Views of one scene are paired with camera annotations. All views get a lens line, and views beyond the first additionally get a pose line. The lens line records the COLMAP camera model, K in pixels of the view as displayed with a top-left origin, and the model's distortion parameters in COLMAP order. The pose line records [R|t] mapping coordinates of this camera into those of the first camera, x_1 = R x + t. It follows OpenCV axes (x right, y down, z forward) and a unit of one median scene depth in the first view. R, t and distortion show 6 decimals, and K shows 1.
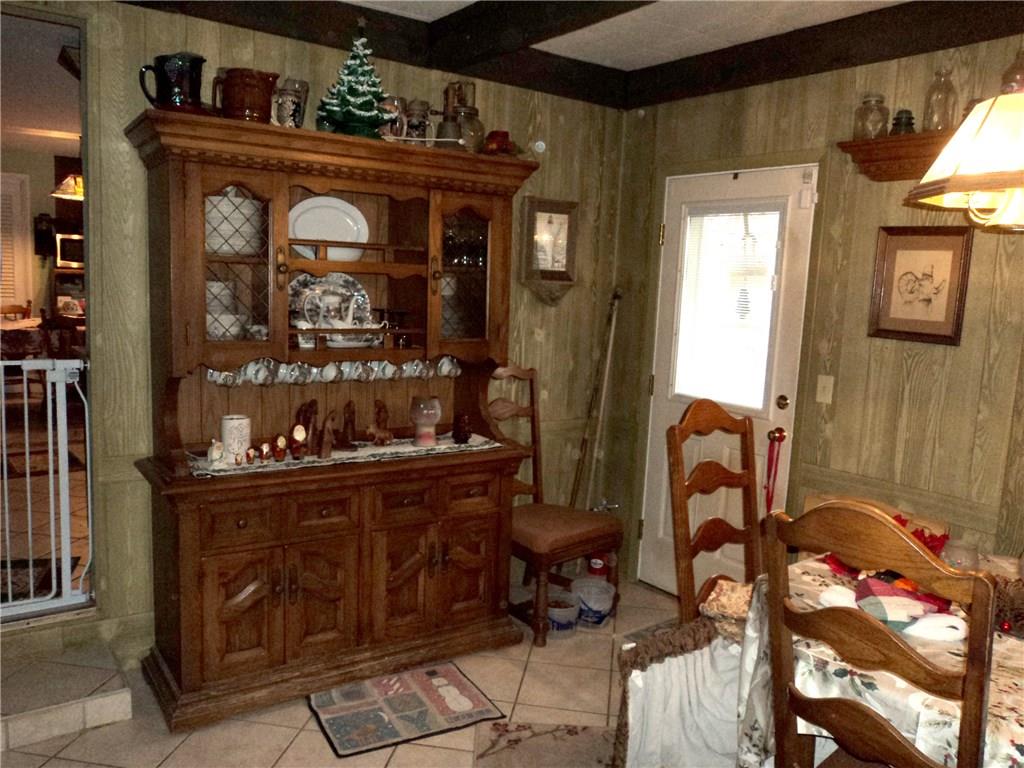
lens RADIAL K [[854.0, 0, 512.0], [0, 854.0, 384.0], [0, 0, 1]] dist [-0.003861, 0.000692]
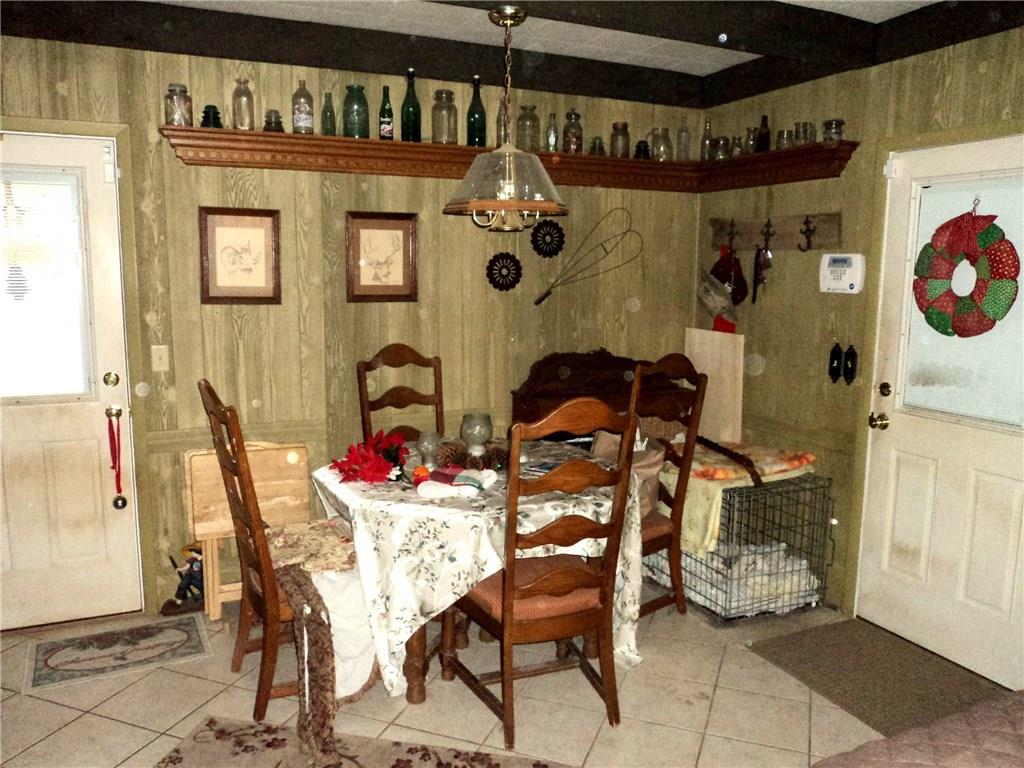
lens RADIAL K [[827.4, 0, 512.0], [0, 827.4, 384.0], [0, 0, 1]] dist [-0.002906, 0.033512]
pose [[0.194404, -0.181067, 0.964065, -0.591039], [0.125354, 0.979344, 0.158659, -0.076679], [-0.972879, 0.090005, 0.213085, 0.389519]]
